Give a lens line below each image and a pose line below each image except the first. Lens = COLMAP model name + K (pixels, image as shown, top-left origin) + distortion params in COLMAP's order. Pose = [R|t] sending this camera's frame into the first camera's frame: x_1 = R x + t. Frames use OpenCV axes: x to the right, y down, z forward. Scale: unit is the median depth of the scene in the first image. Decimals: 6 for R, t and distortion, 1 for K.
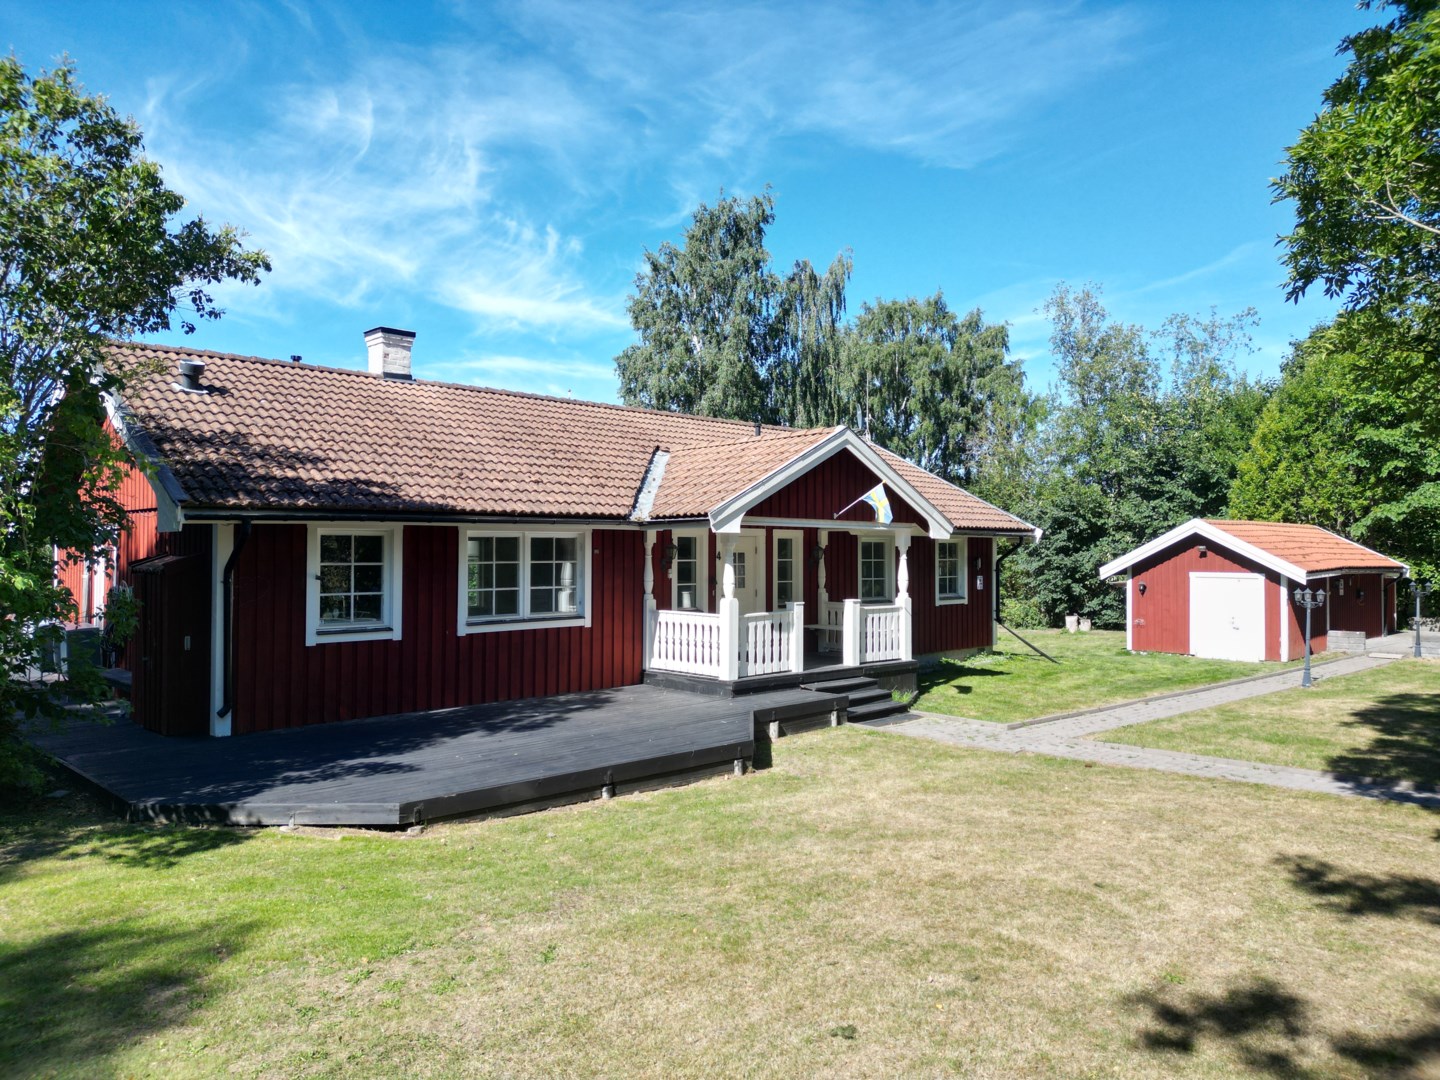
lens RADIAL K [[1002.9, 0, 712.4], [0, 1002.9, 540.2], [0, 0, 1]] dist [0.038948, -0.031808]
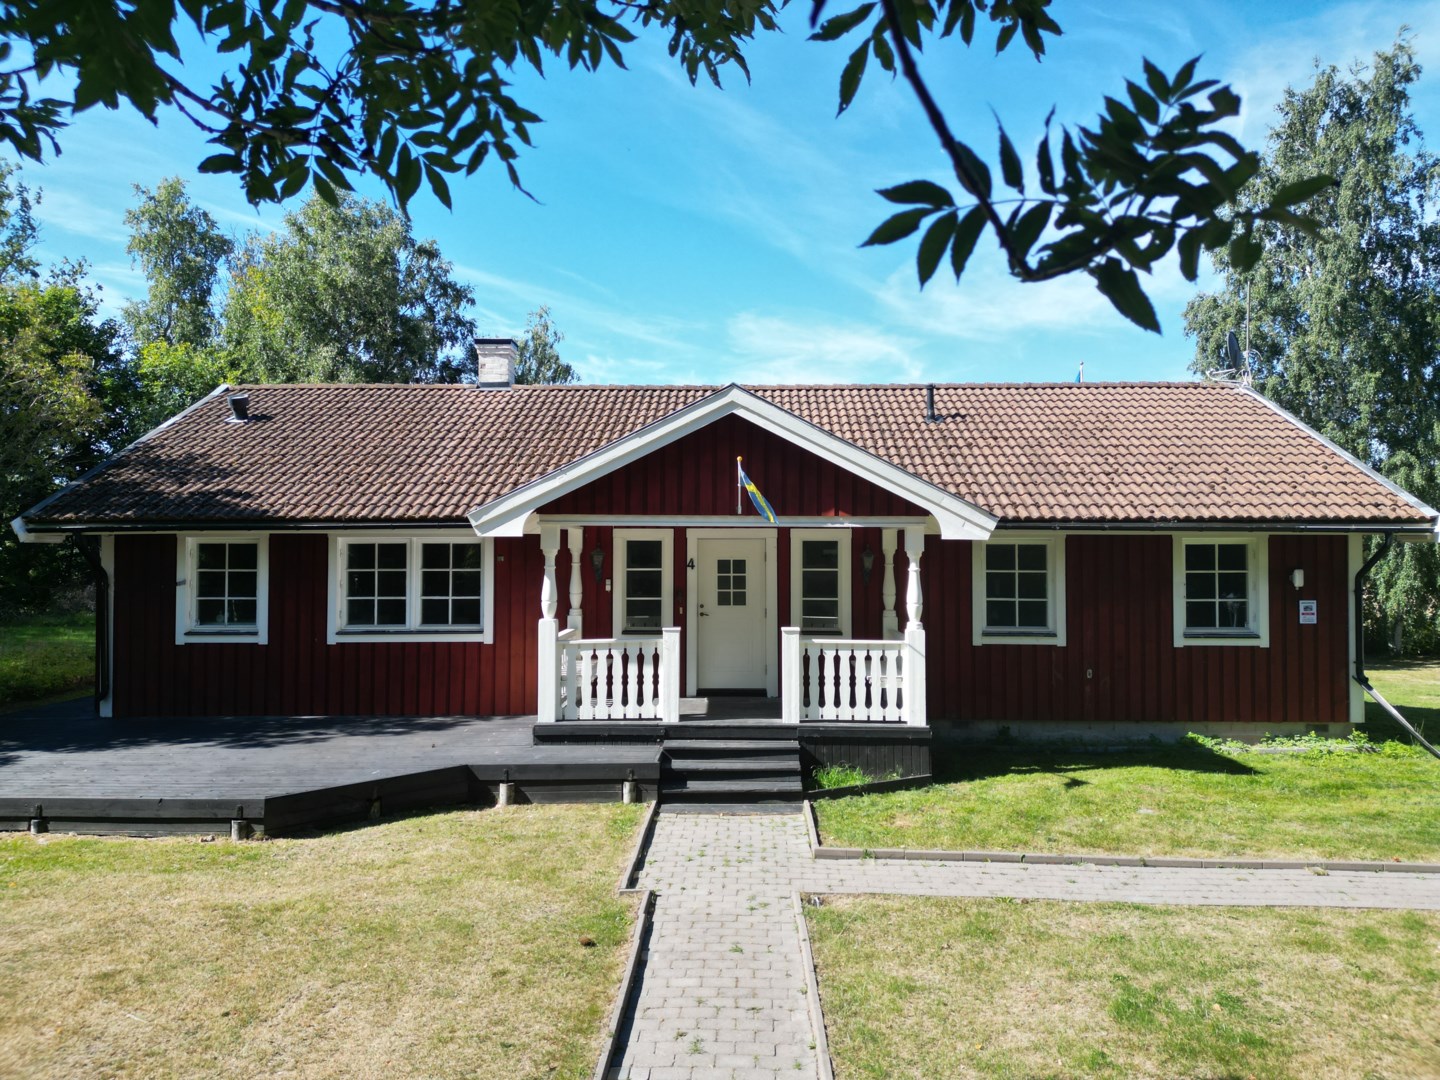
lens RADIAL K [[1002.9, 0, 712.7], [0, 1002.9, 540.8], [0, 0, 1]] dist [0.038948, -0.031808]
pose [[0.709631, -0.009722, -0.704507, 0.649658], [0.008192, 0.999951, -0.005548, 0.001975], [0.704526, -0.001834, 0.709675, 0.512060]]
